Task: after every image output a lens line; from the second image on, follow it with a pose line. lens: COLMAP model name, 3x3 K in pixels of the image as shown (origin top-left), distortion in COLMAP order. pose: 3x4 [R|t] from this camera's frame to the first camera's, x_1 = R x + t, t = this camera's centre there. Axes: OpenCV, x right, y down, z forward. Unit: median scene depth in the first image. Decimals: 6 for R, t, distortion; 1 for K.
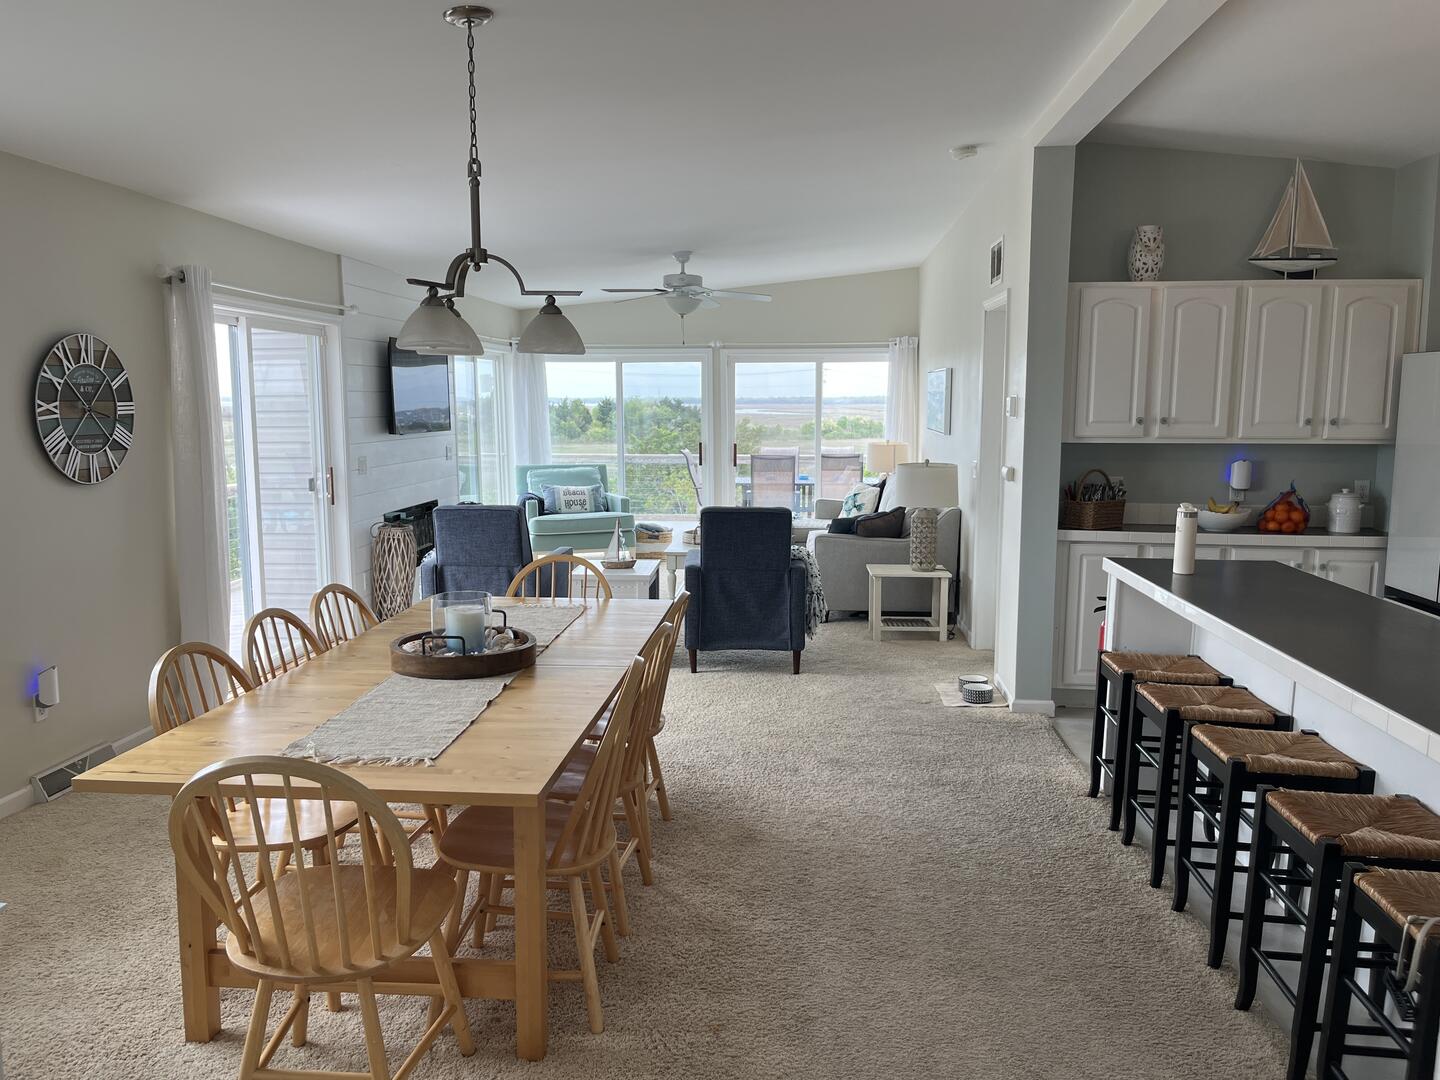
lens RADIAL K [[1097.1, 0, 729.9], [0, 1097.1, 546.7], [0, 0, 1]] dist [0.081986, -0.112862]
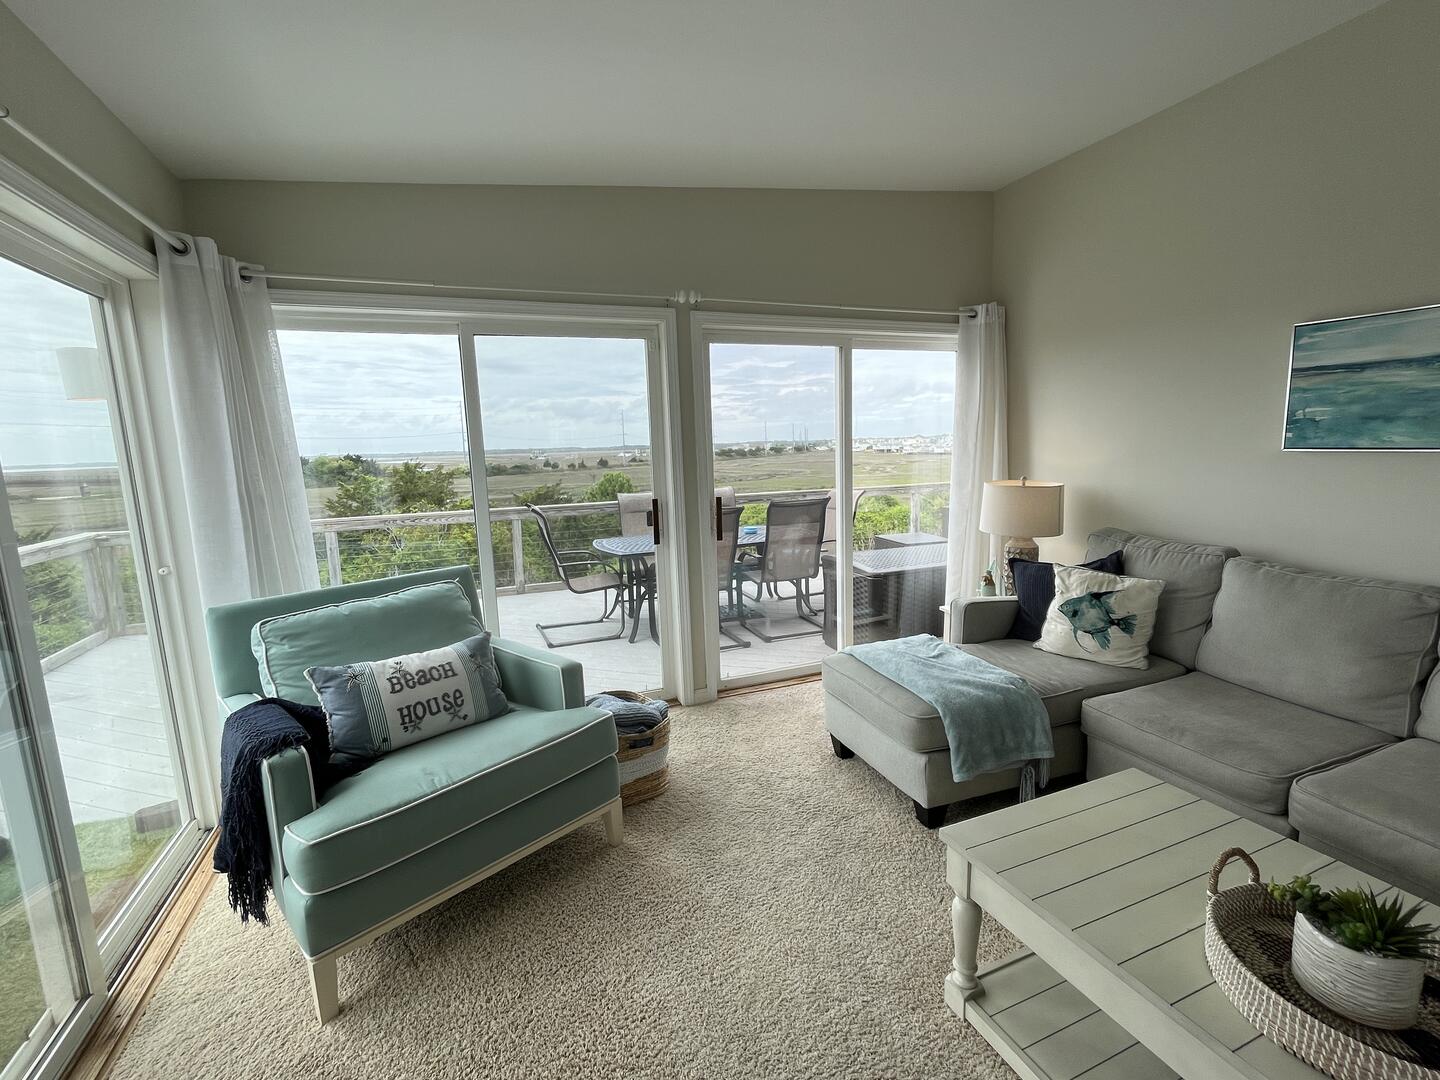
lens RADIAL K [[652.4, 0, 720.0], [0, 652.4, 540.0], [0, 0, 1]] dist [-0.000605, -0.000042]
pose [[0.894163, -0.091343, 0.438324, -0.138019], [0.089424, 0.995678, 0.025071, -0.084241], [-0.438720, 0.016779, 0.898467, 0.743416]]
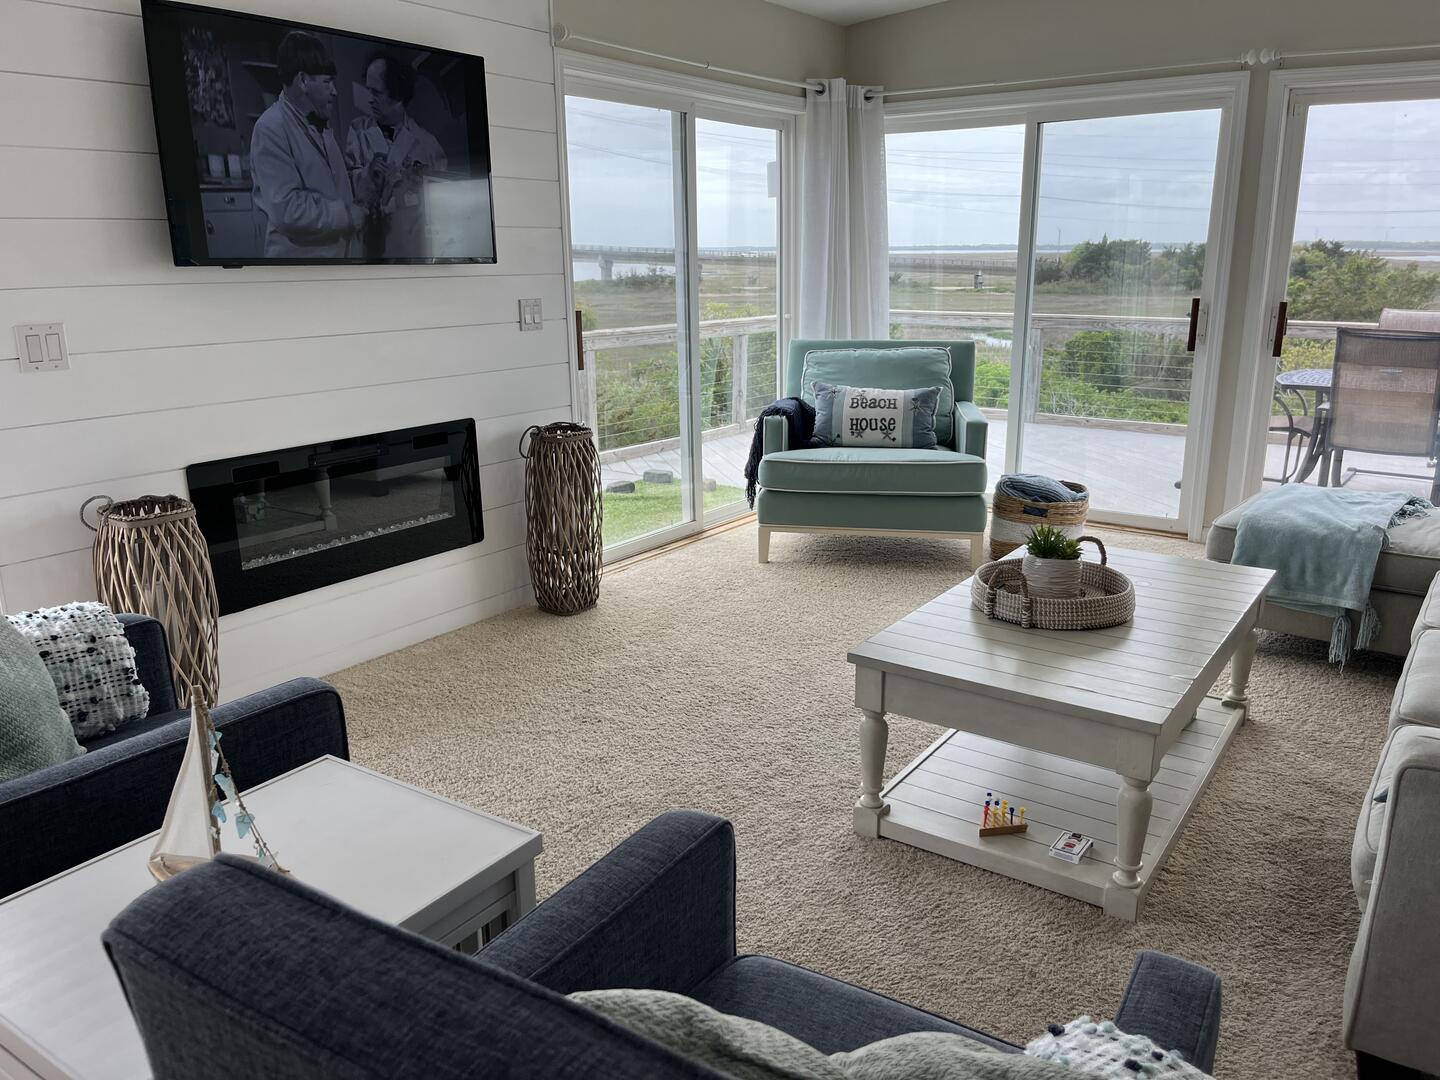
lens RADIAL K [[1097.1, 0, 729.9], [0, 1097.1, 546.7], [0, 0, 1]] dist [0.081986, -0.112862]
pose [[0.862767, 0.129086, -0.488845, 0.044816], [-0.063982, 0.986961, 0.147698, -0.051772], [0.501537, -0.096152, 0.859776, 0.525880]]
